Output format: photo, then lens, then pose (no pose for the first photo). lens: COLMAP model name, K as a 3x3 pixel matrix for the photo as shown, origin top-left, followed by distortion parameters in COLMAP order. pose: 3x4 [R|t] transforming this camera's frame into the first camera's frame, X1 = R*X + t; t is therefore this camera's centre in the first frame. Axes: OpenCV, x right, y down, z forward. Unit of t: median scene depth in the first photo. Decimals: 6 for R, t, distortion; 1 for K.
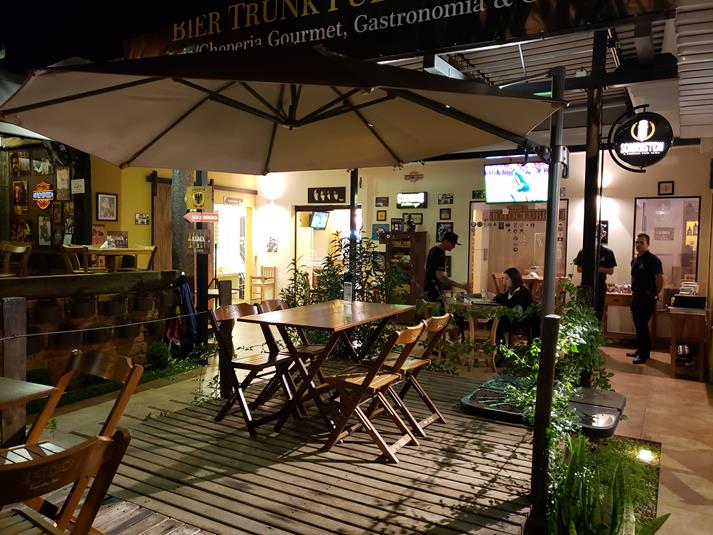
lens RADIAL K [[549.0, 0, 354.1], [0, 549.0, 266.8], [0, 0, 1]] dist [0.032283, -0.021142]
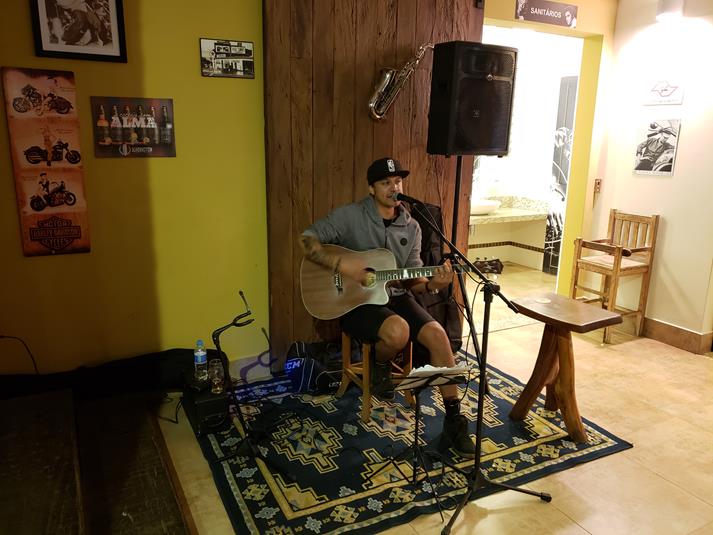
lens RADIAL K [[549.0, 0, 357.6], [0, 549.0, 267.8], [0, 0, 1]] dist [0.032283, -0.021142]
pose [[0.852001, 0.122316, -0.509051, -0.155831], [-0.030247, 0.982201, 0.185381, -0.032022], [0.522666, -0.142548, 0.840536, 0.774226]]
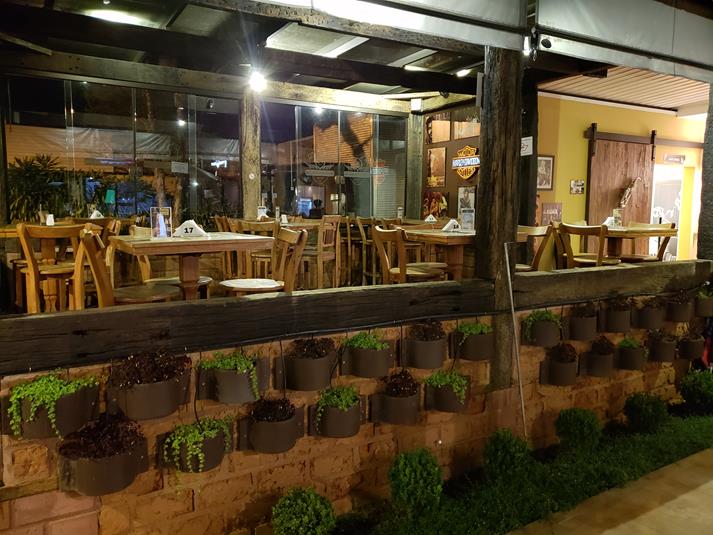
lens RADIAL K [[549.0, 0, 358.6], [0, 549.0, 267.0], [0, 0, 1]] dist [0.032283, -0.021142]
pose [[0.874340, 0.038591, -0.483777, -0.275303], [-0.013512, 0.998383, 0.055221, -0.012079], [0.485126, -0.041746, 0.873447, 0.163432]]
